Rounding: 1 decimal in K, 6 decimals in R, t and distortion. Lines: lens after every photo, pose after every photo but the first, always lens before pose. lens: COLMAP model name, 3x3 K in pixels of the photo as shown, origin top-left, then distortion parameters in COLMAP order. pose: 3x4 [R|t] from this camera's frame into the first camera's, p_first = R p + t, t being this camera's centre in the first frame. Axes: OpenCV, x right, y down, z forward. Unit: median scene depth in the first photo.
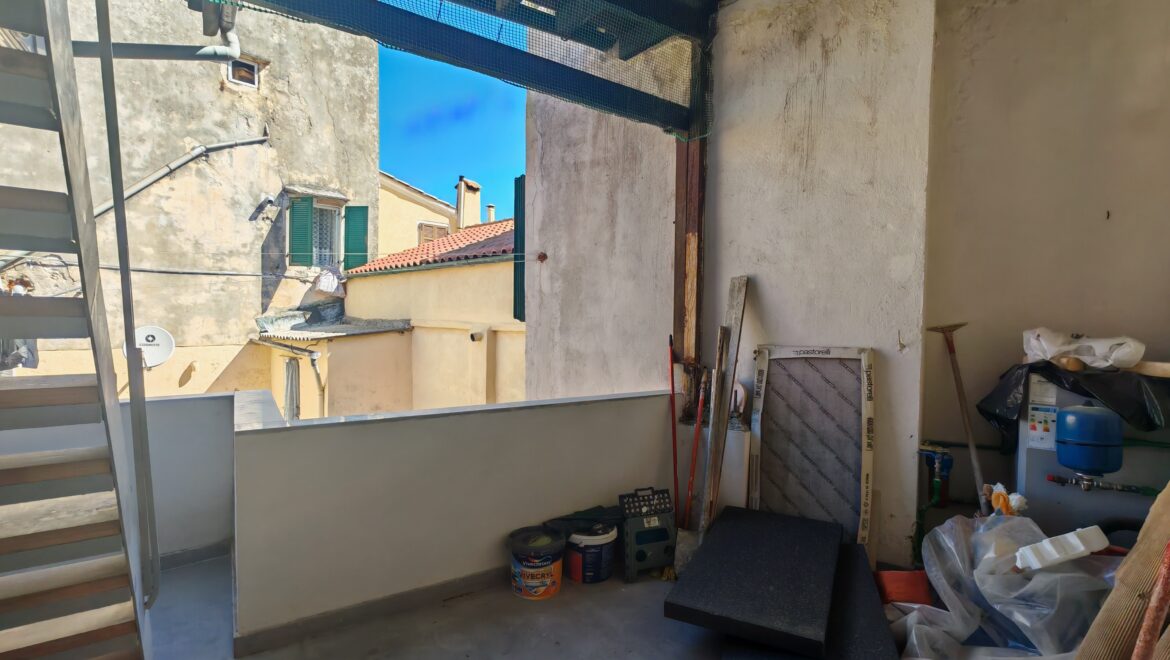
lens RADIAL K [[541.4, 0, 576.5], [0, 541.4, 340.6], [0, 0, 1]] dist [0.011178, 0.000226]
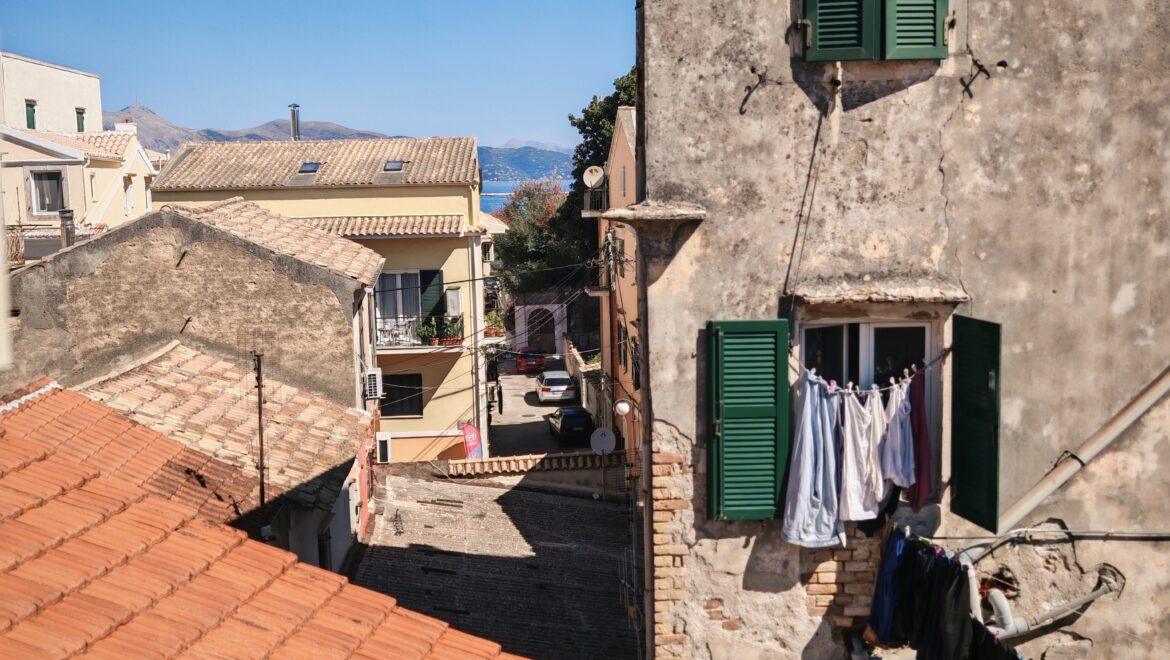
lens RADIAL K [[1180.8, 0, 582.3], [0, 1180.8, 324.4], [0, 0, 1]] dist [0.029159, 0.000000]
pose [[0.744551, 0.050137, -0.665680, -0.495352], [0.005167, 0.996713, 0.080849, -0.323108], [0.667545, -0.063636, 0.741845, 0.029826]]
